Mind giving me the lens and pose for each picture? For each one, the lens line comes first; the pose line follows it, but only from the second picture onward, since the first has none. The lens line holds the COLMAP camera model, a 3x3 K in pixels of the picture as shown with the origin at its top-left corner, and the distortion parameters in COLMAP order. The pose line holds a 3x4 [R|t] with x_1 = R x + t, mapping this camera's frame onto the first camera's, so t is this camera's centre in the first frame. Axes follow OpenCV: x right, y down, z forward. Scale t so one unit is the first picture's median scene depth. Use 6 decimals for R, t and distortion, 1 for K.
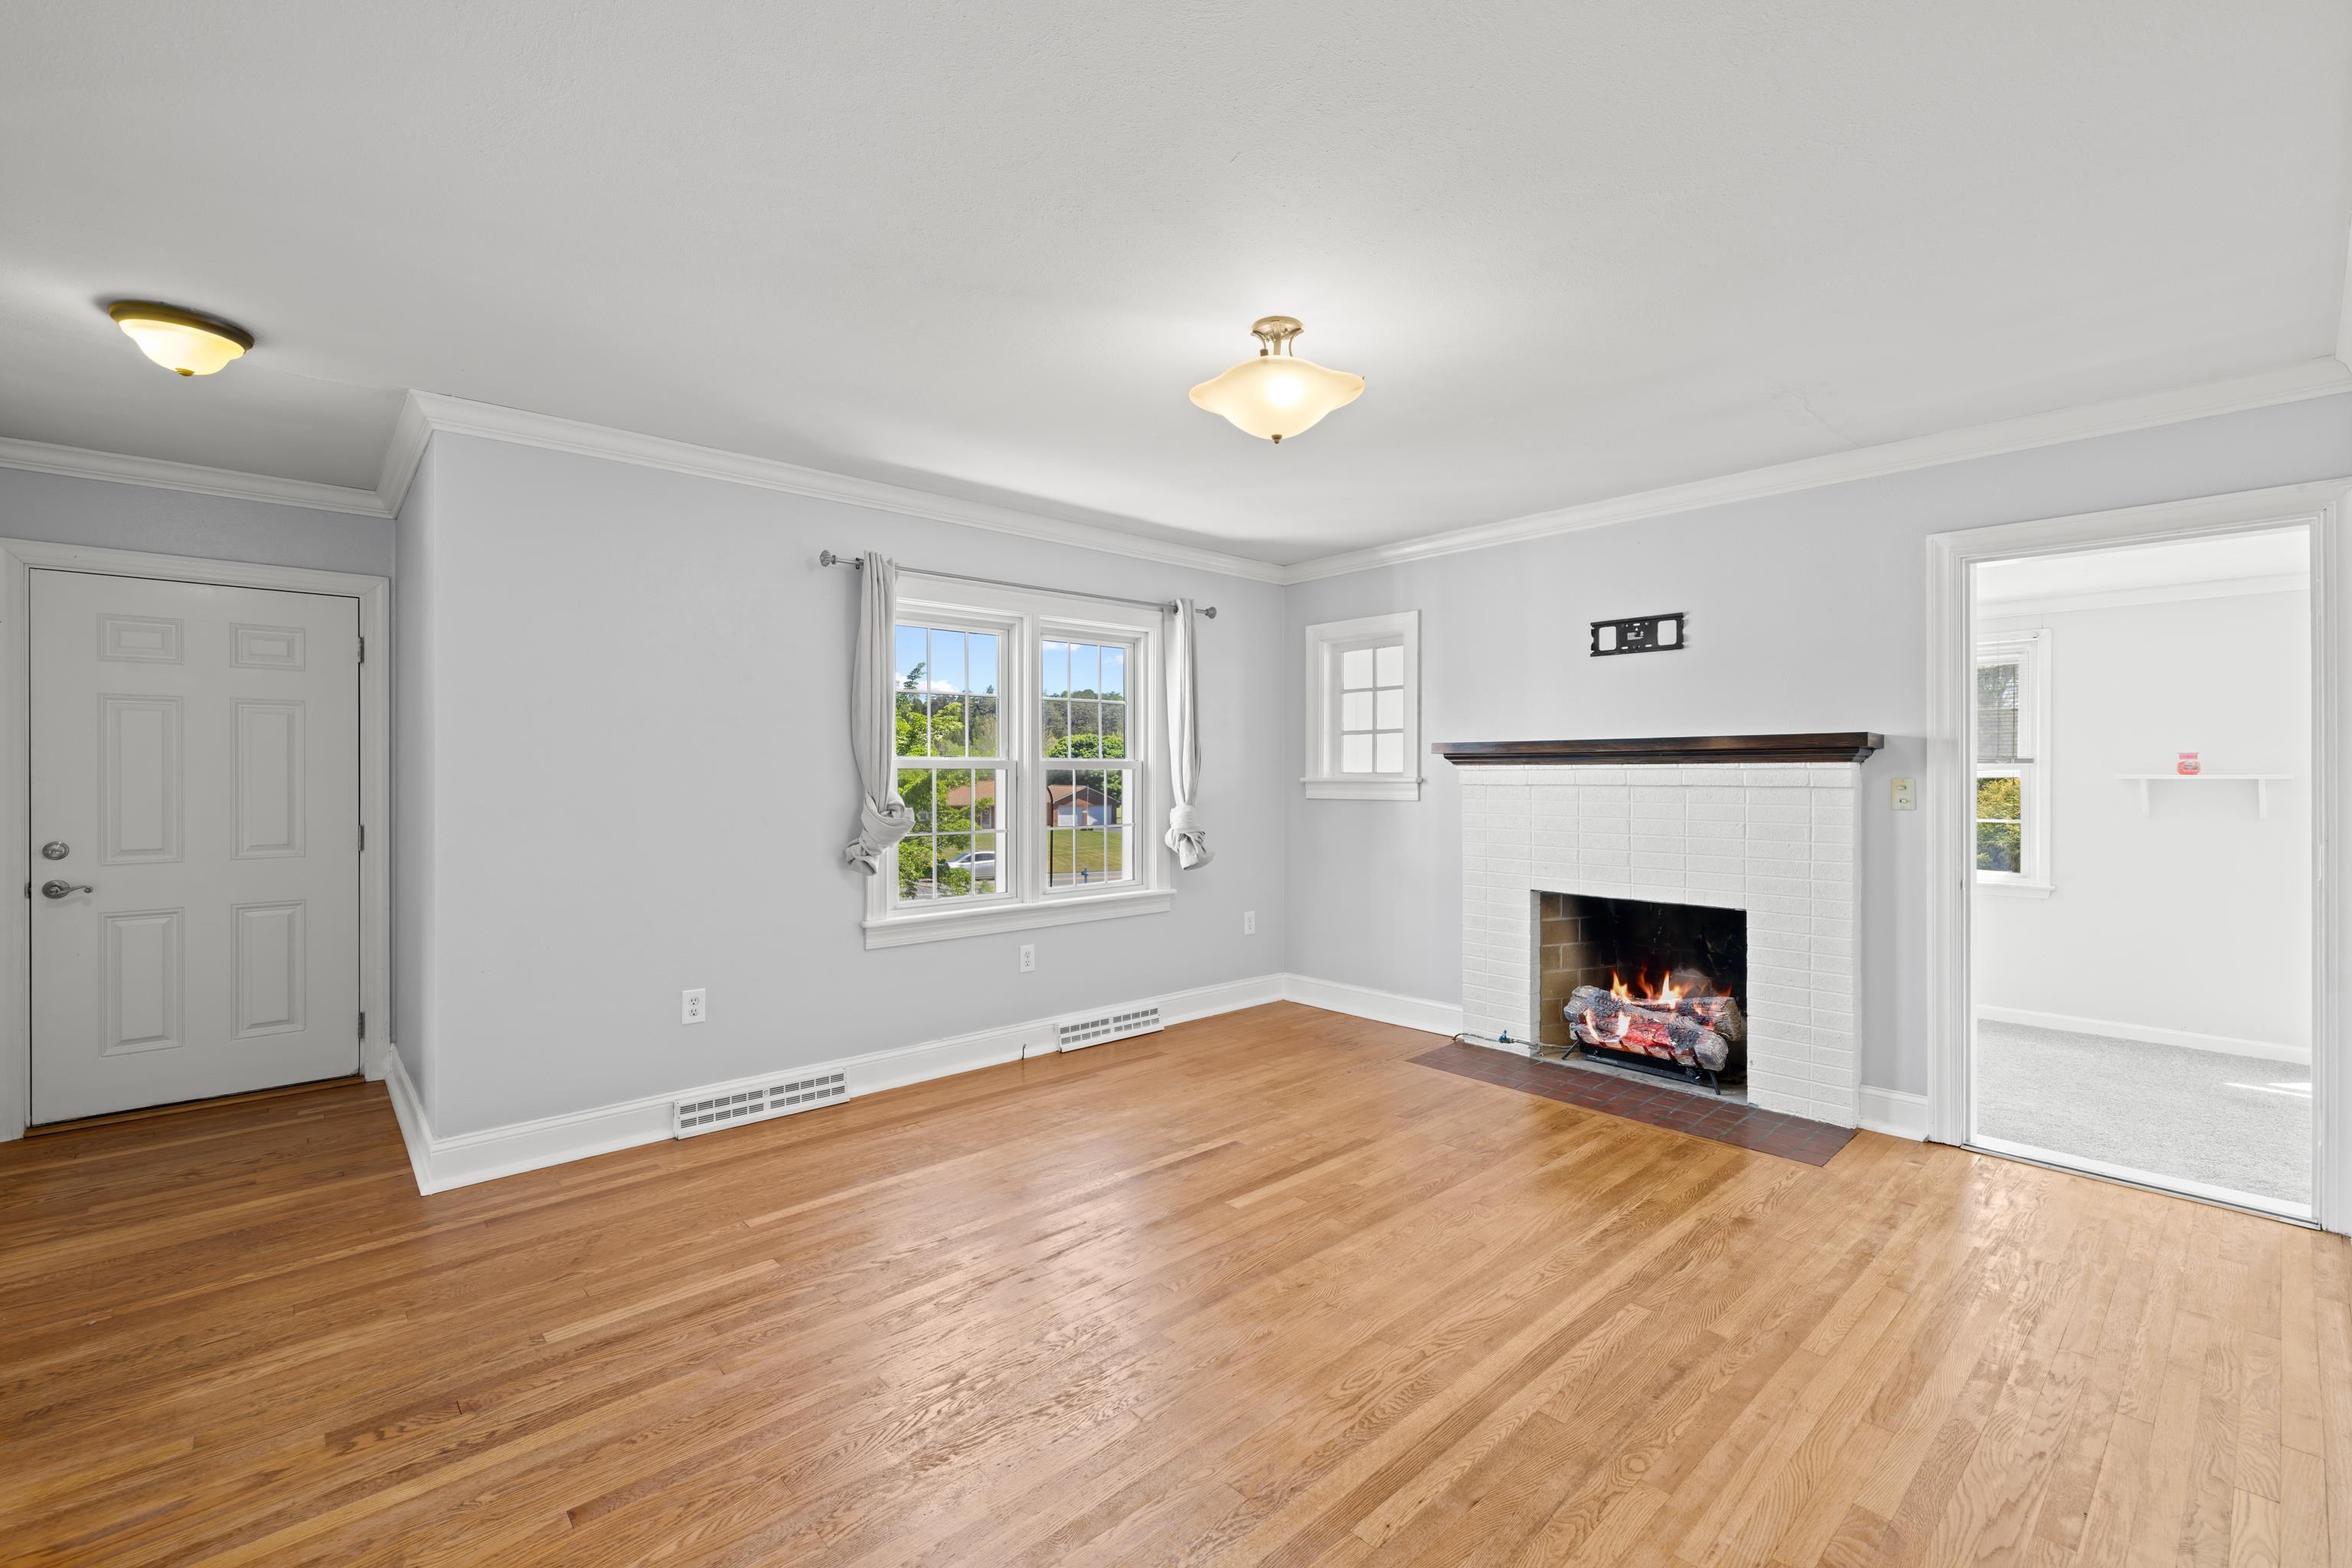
lens RADIAL K [[1004.5, 0, 1179.5], [0, 1004.5, 777.6], [0, 0, 1]] dist [-0.000019, 0.000418]
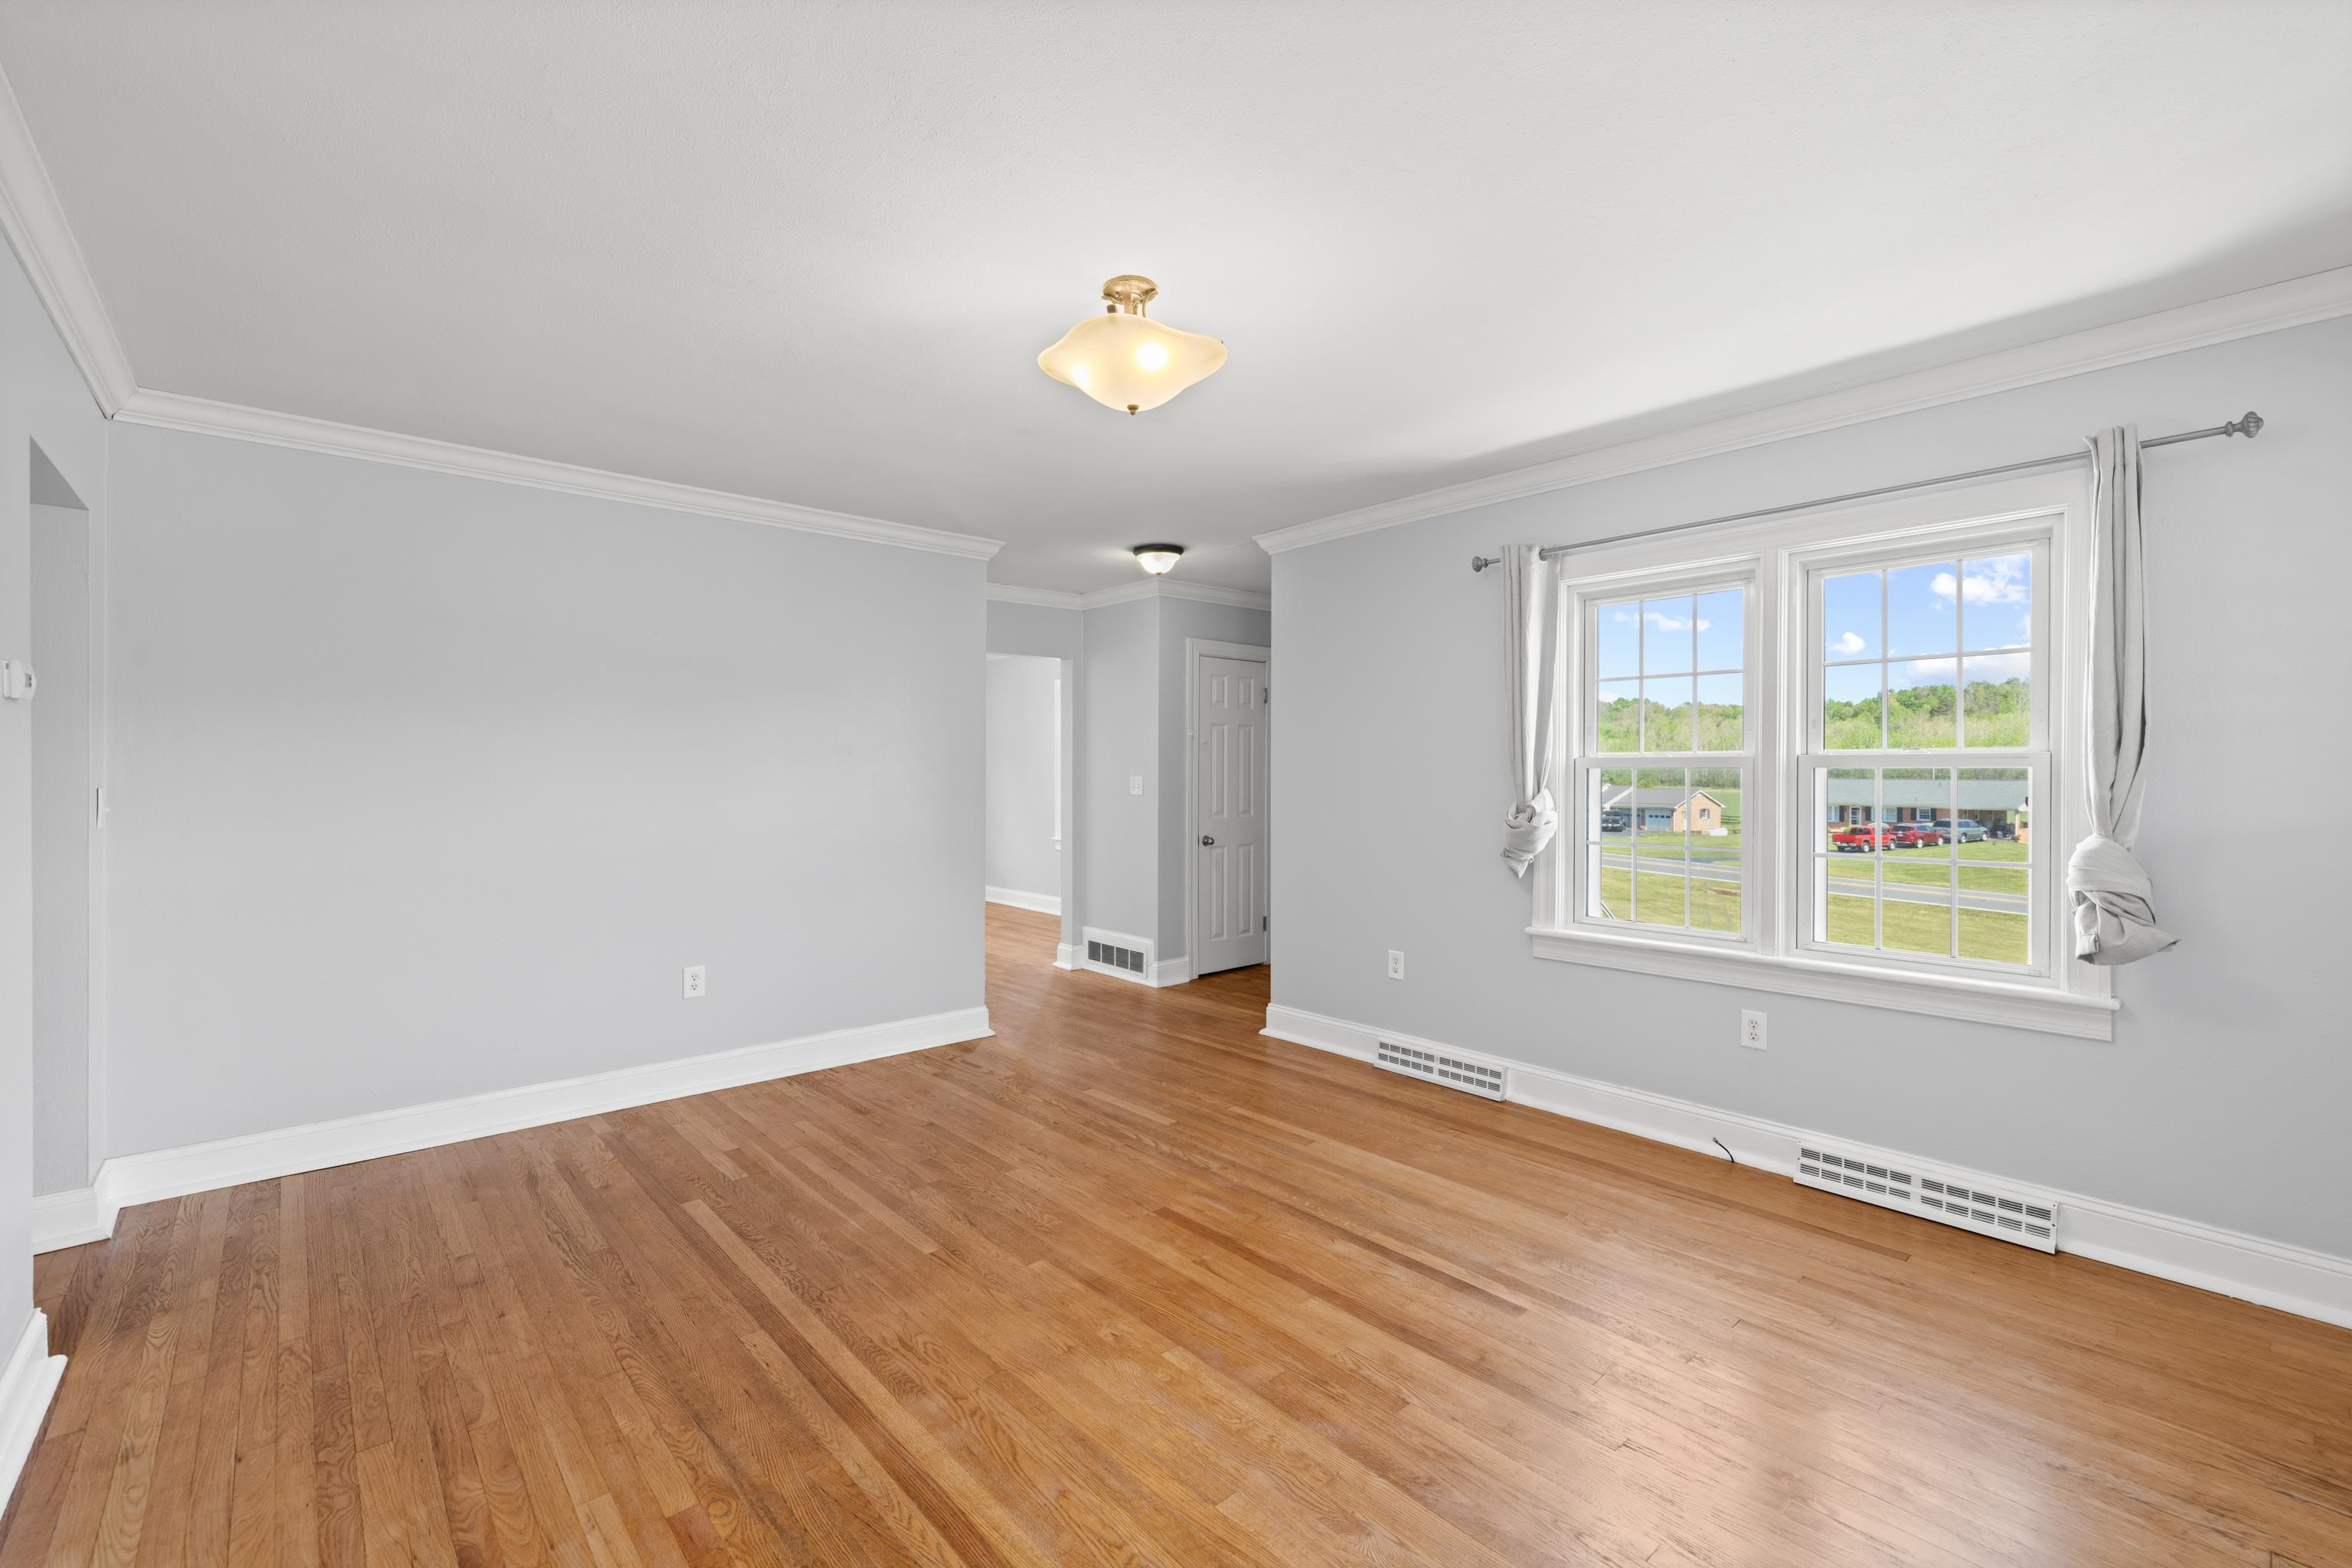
lens RADIAL K [[996.3, 0, 1177.2], [0, 996.3, 779.8], [0, 0, 1]] dist [0.000398, 0.000145]
pose [[-0.011133, 0.008717, -0.999900, 0.613431], [-0.005714, 0.999945, 0.008782, -0.003897], [0.999922, 0.005811, -0.011083, 0.639258]]
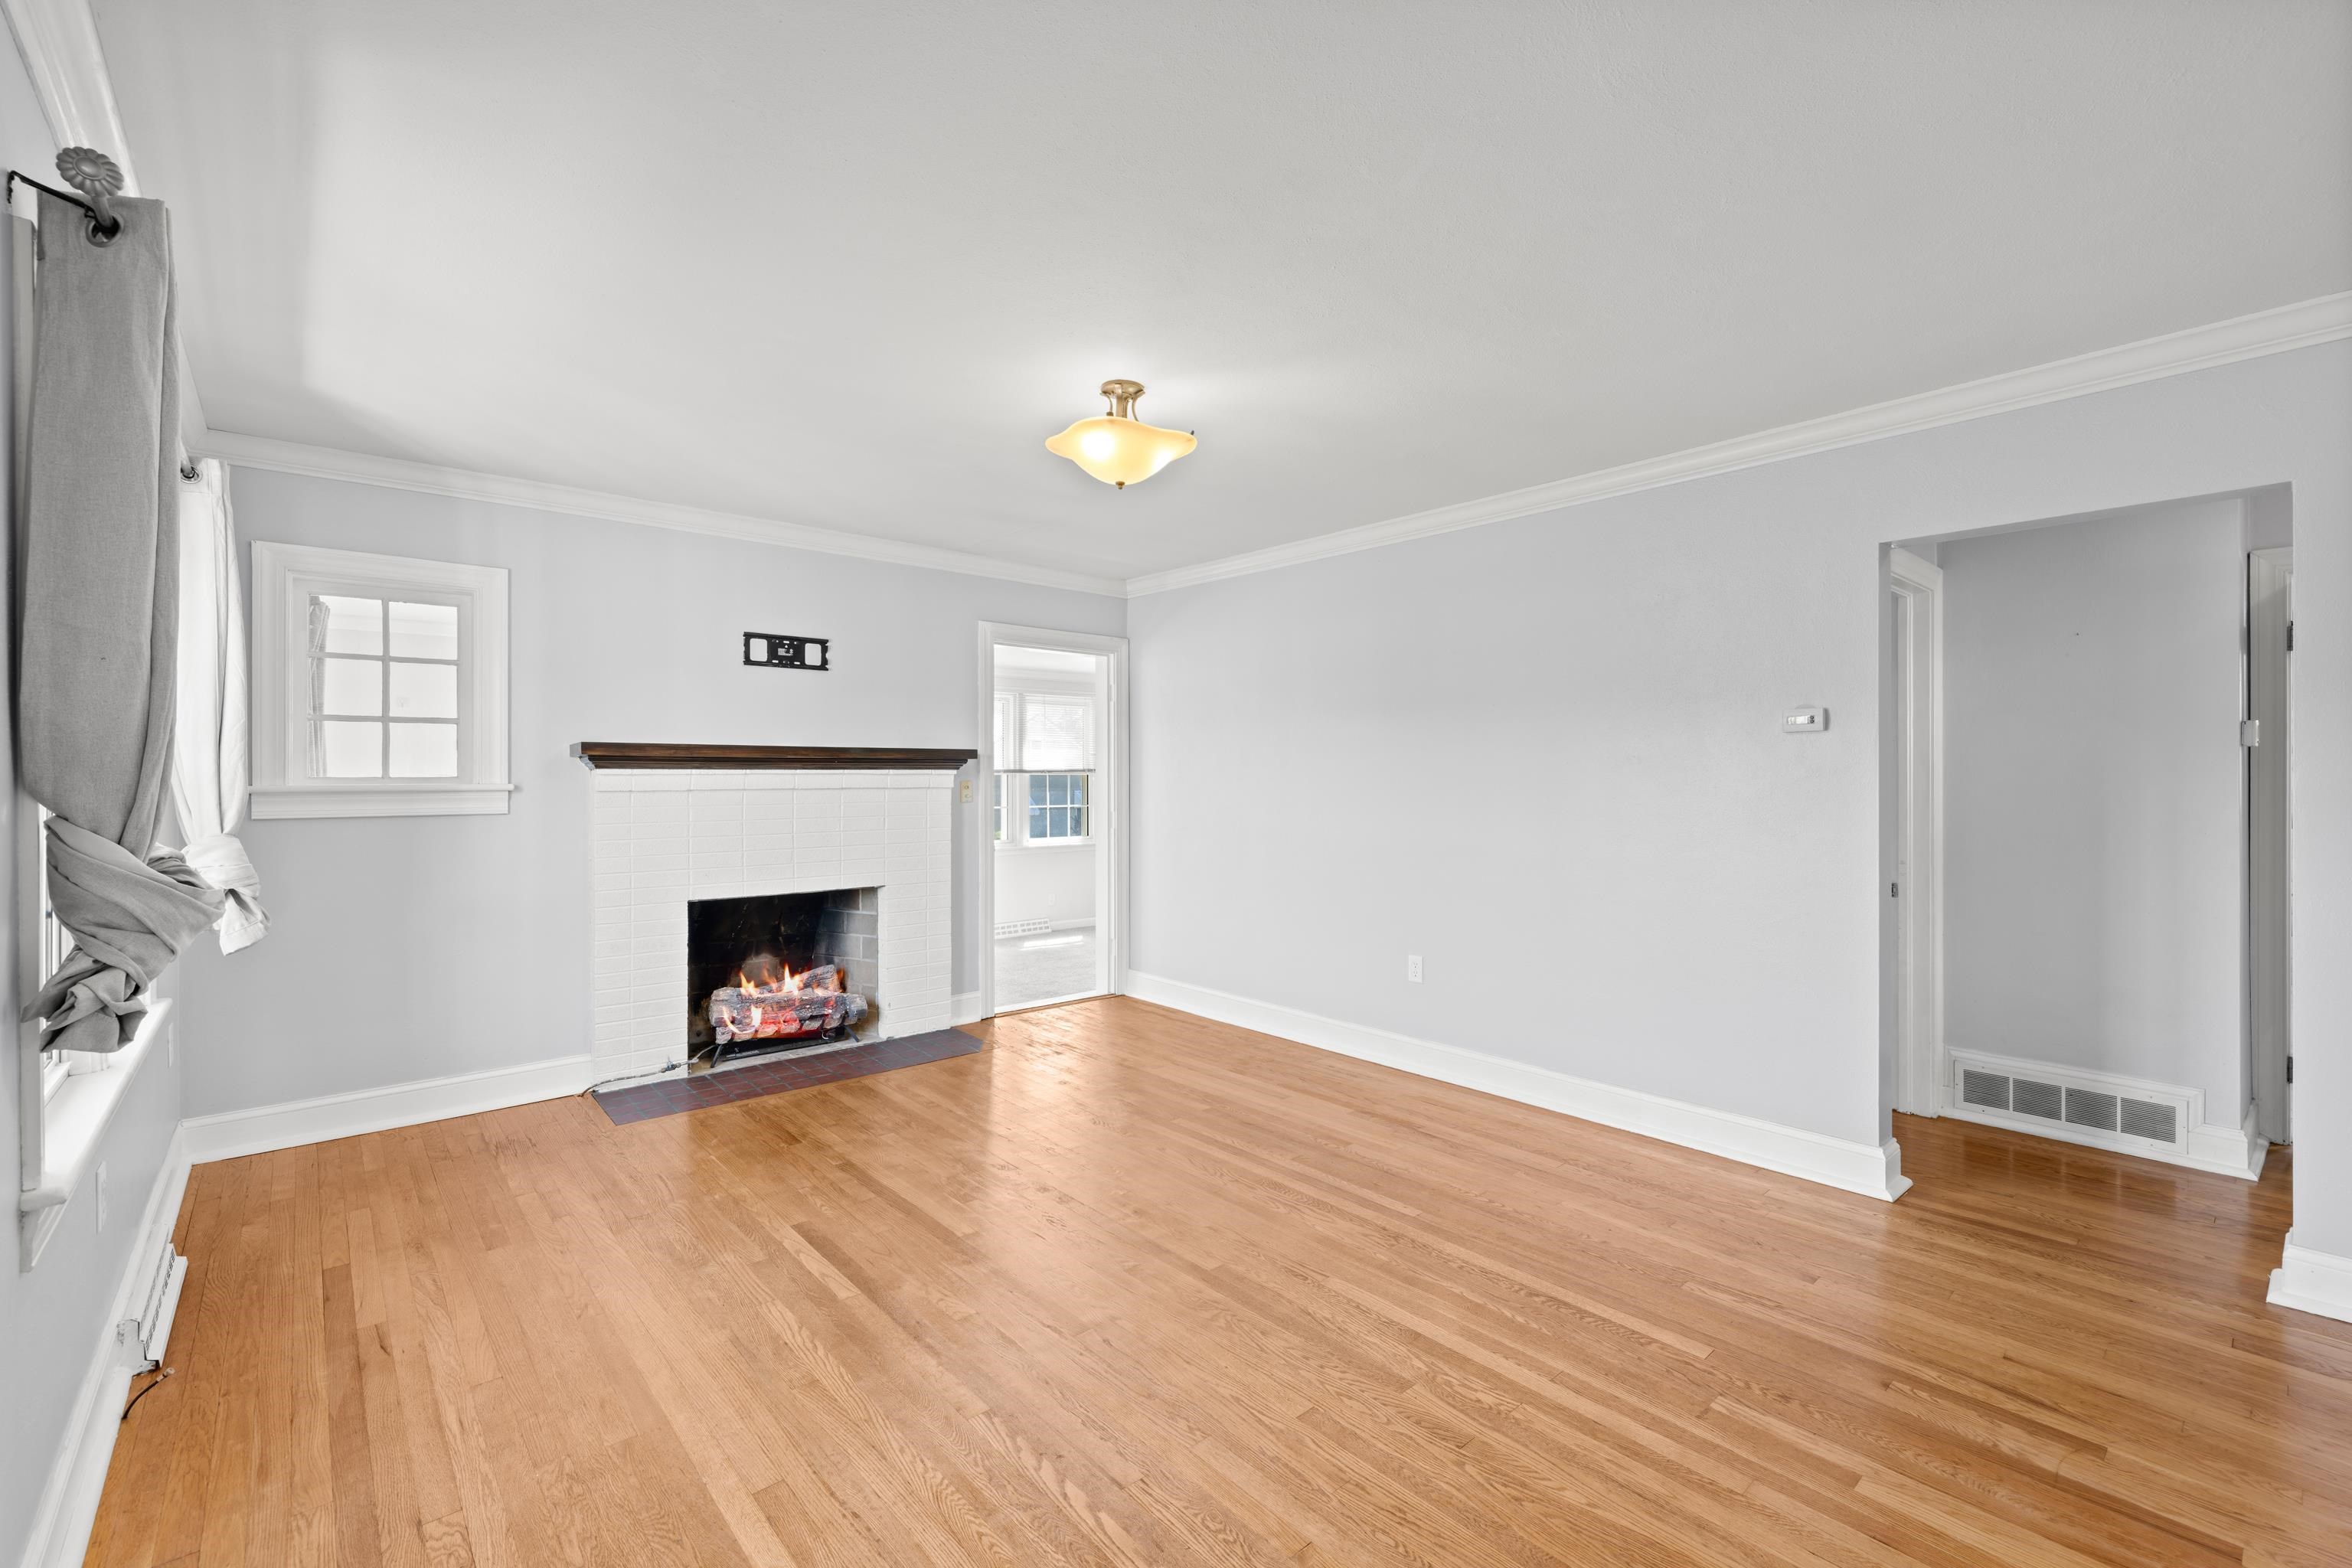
lens RADIAL K [[1004.5, 0, 1179.5], [0, 1004.5, 777.6], [0, 0, 1]] dist [-0.000019, 0.000418]
pose [[0.018298, -0.000710, 0.999832, -0.634291], [0.005839, 0.999983, 0.000603, -0.002747], [-0.999816, 0.005827, 0.018302, 0.554788]]
